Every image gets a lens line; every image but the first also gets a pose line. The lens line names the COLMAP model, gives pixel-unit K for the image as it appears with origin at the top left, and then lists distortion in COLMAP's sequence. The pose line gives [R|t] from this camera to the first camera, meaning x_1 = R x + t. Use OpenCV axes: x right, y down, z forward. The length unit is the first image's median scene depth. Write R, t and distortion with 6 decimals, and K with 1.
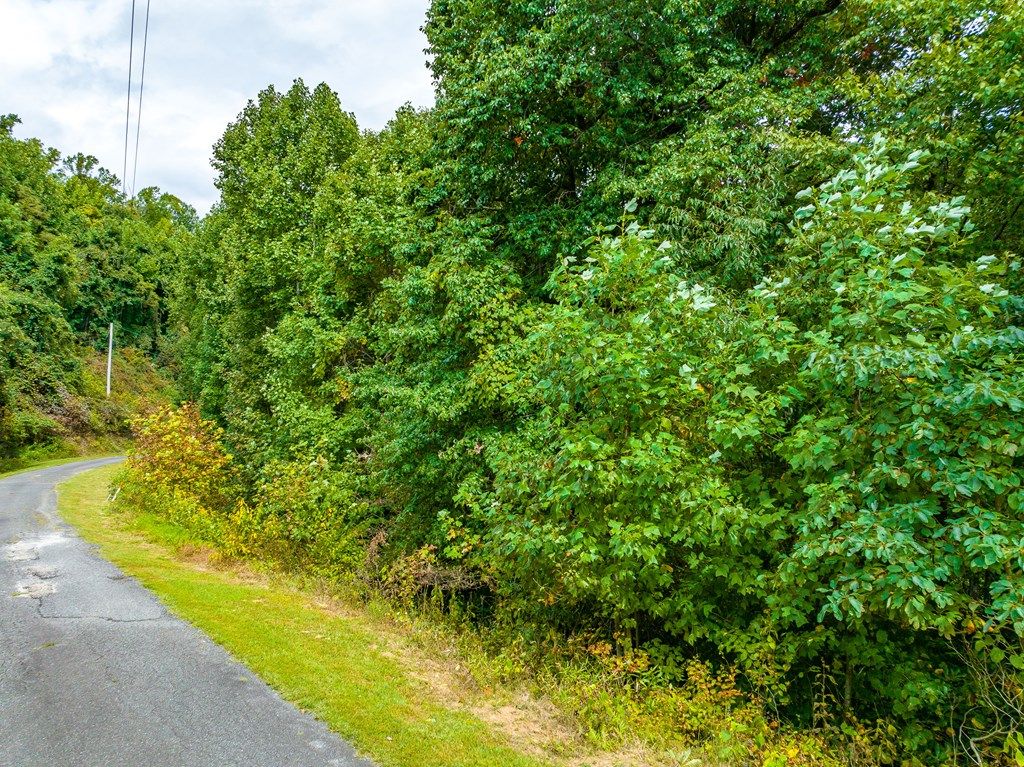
lens RADIAL K [[725.4, 0, 510.6], [0, 725.4, 380.5], [0, 0, 1]] dist [-0.031403, 0.026309]
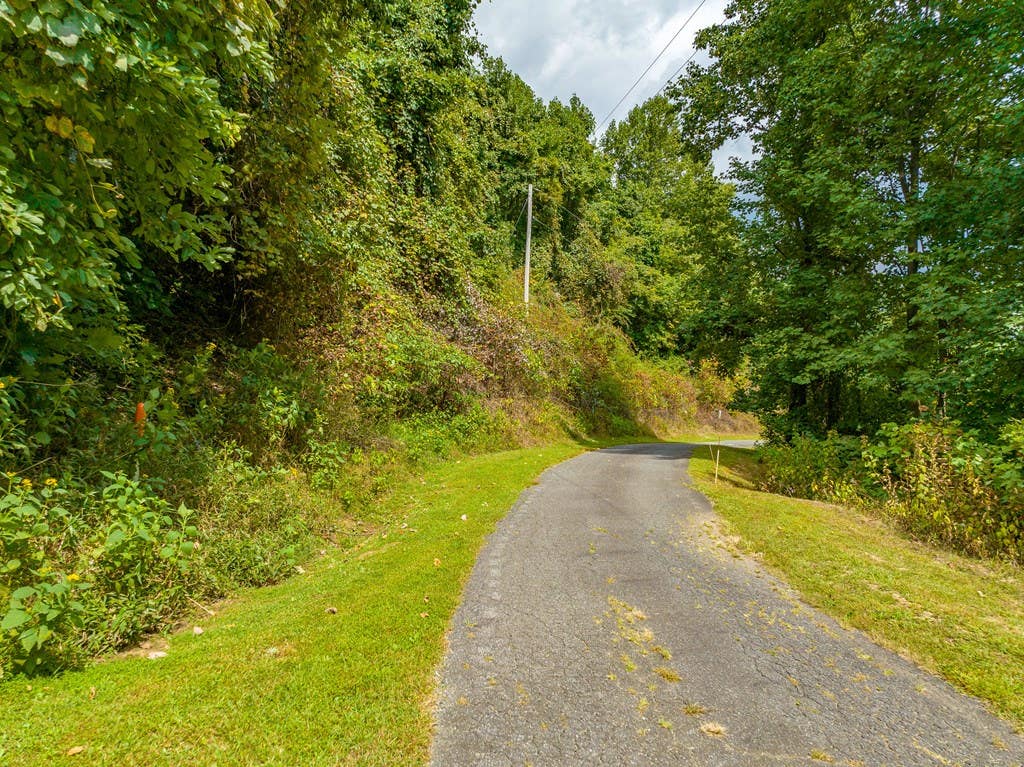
lens RADIAL K [[725.4, 0, 512.1], [0, 725.4, 384.7], [0, 0, 1]] dist [-0.031403, 0.026309]
pose [[0.926908, -0.002096, -0.375284, -0.442237], [0.007652, 0.999882, 0.013316, 0.063952], [0.375212, -0.015214, 0.926814, 0.613269]]
